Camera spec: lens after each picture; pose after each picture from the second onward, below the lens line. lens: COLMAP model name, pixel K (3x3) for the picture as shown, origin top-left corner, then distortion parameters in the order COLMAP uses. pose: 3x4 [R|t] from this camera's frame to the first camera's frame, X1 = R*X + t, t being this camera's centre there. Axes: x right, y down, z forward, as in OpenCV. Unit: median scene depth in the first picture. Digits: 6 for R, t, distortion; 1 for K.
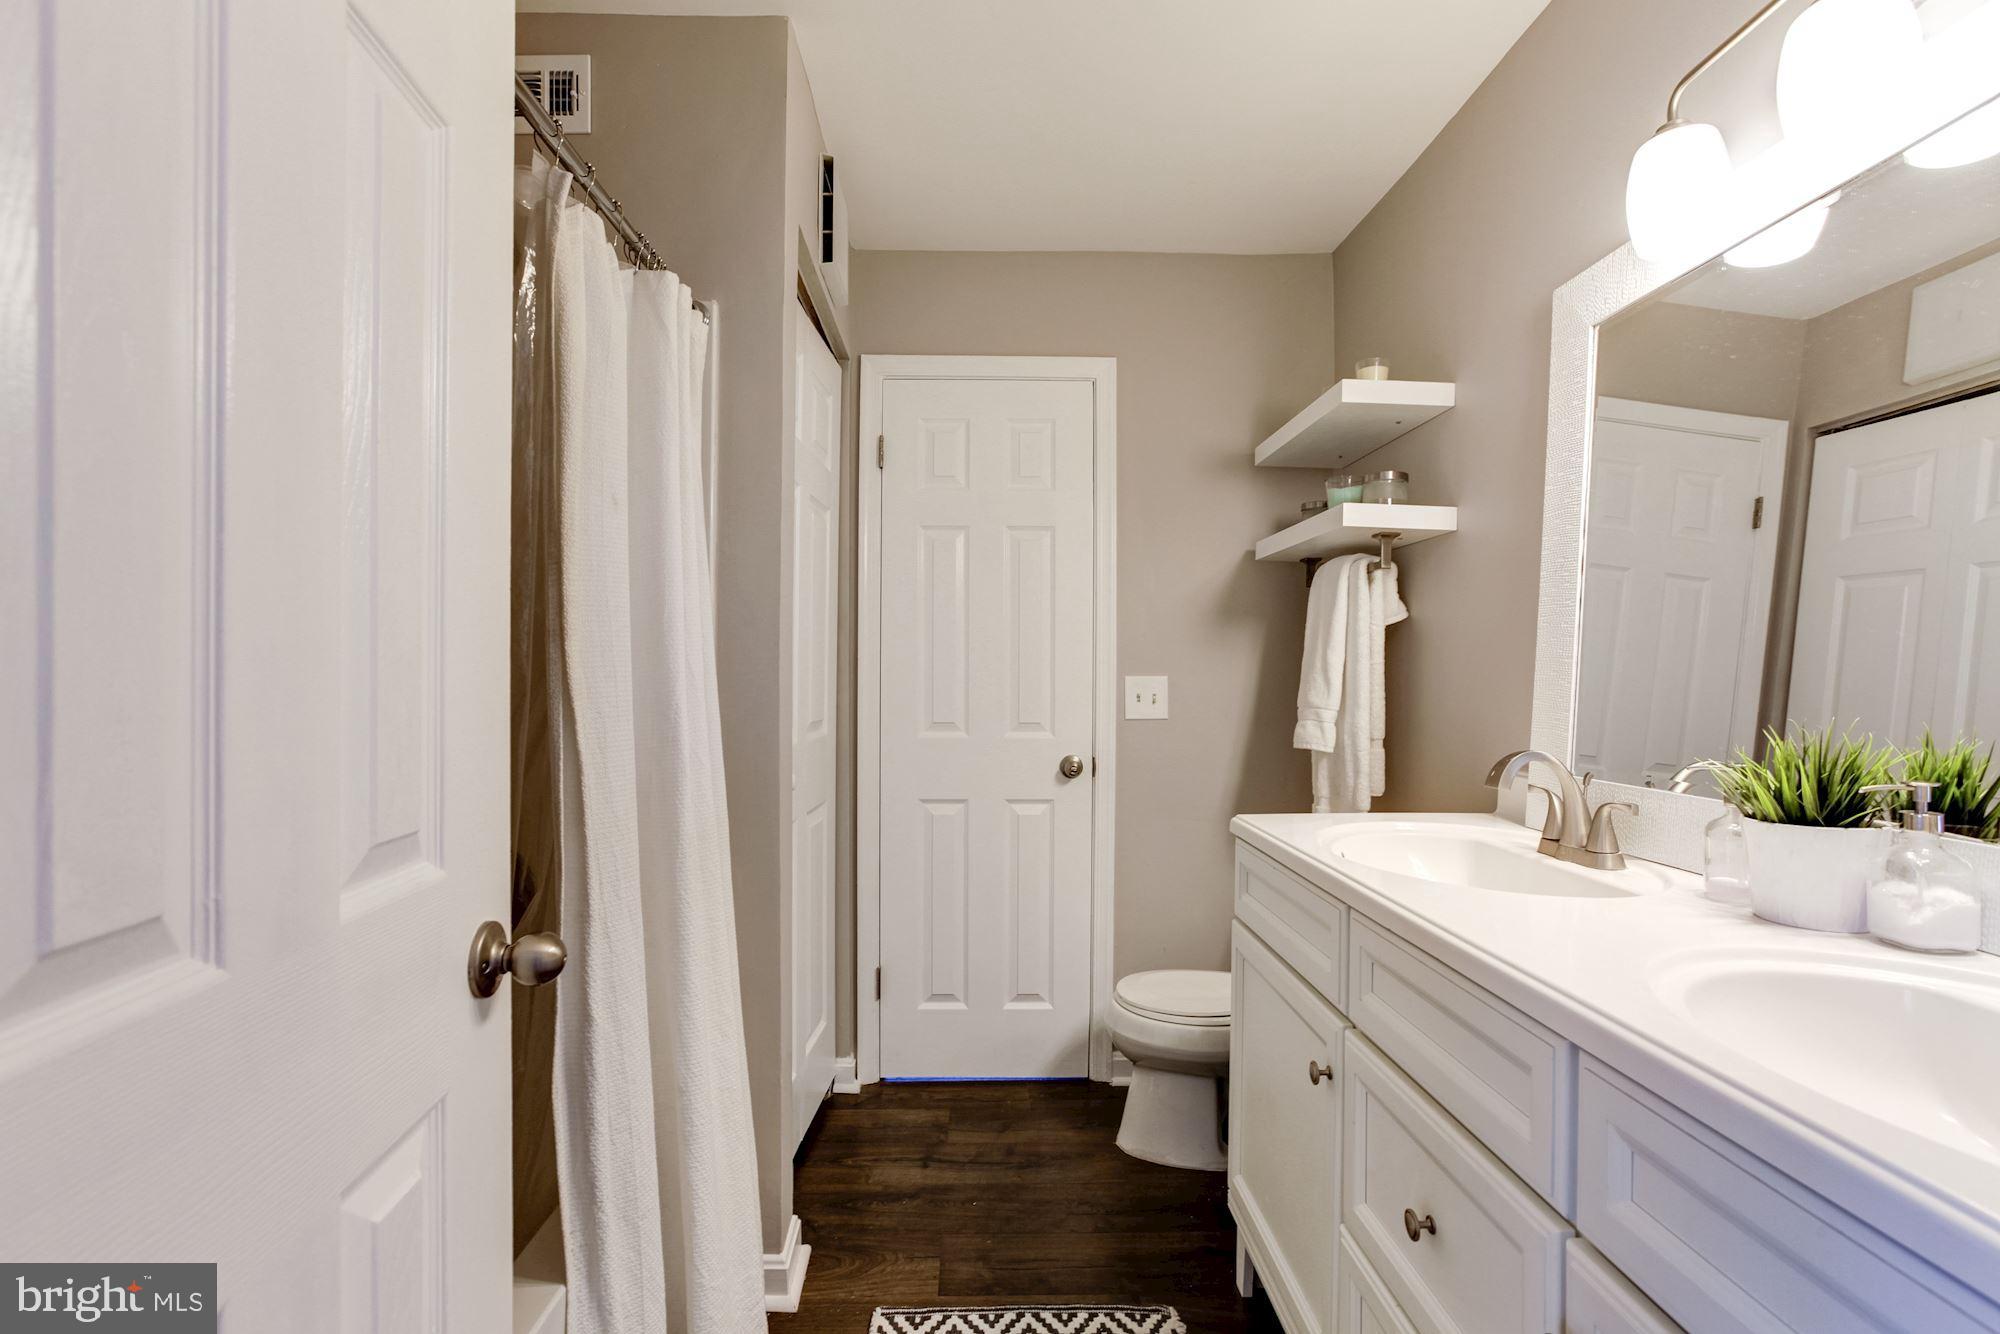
lens RADIAL K [[931.1, 0, 982.8], [0, 931.1, 660.3], [0, 0, 1]] dist [-0.049295, 0.040257]
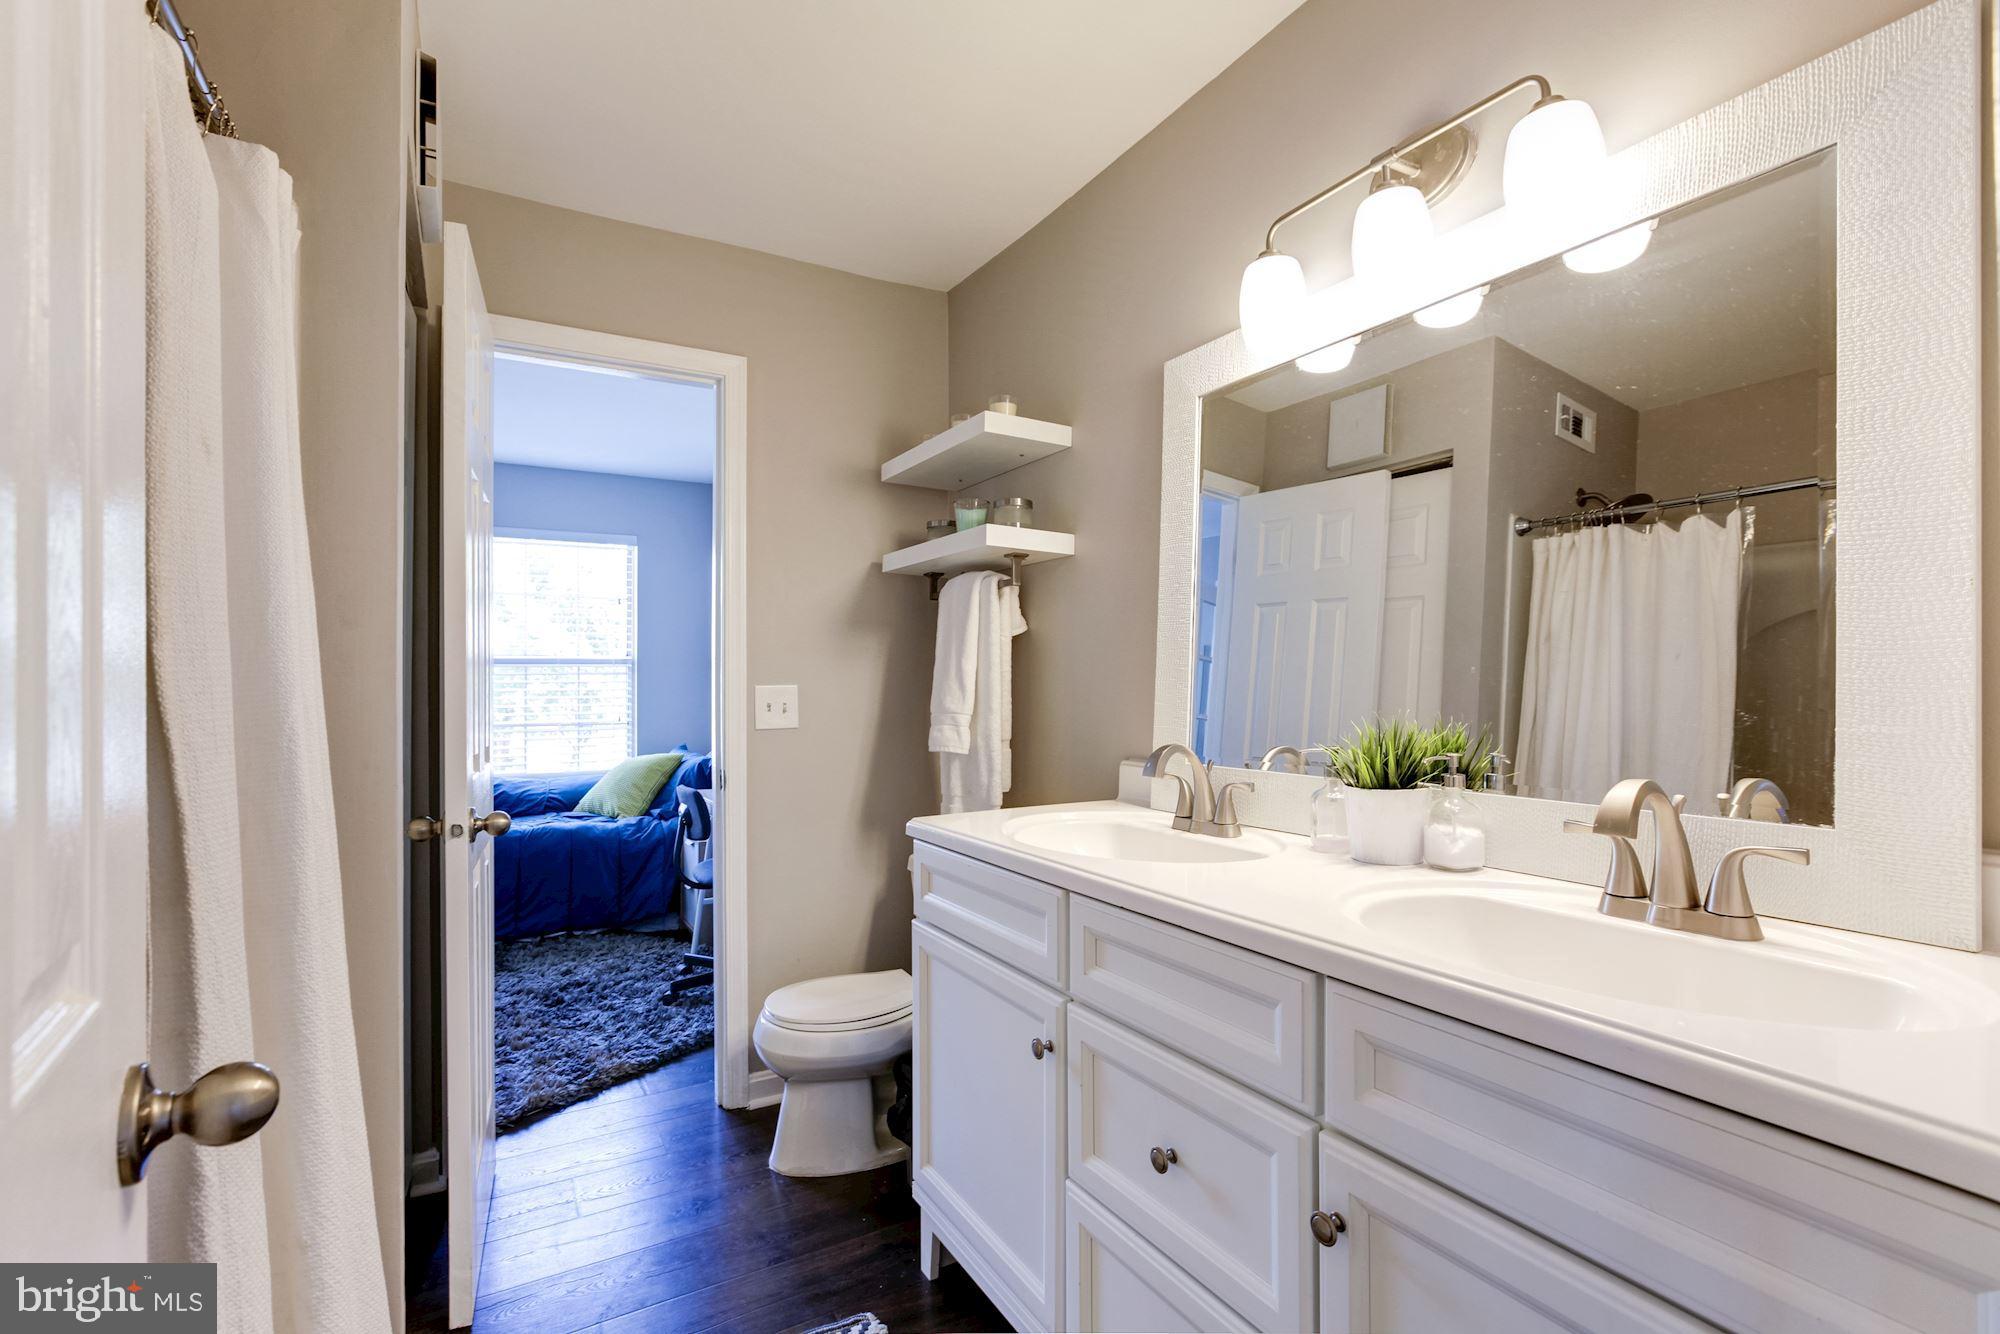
lens RADIAL K [[920.3, 0, 1000.2], [0, 920.3, 664.1], [0, 0, 1]] dist [-0.041247, 0.029039]
pose [[0.870906, 0.000985, 0.491449, -0.126123], [0.001295, 0.999990, -0.004299, -0.000642], [-0.491448, 0.004380, 0.870896, 0.048248]]
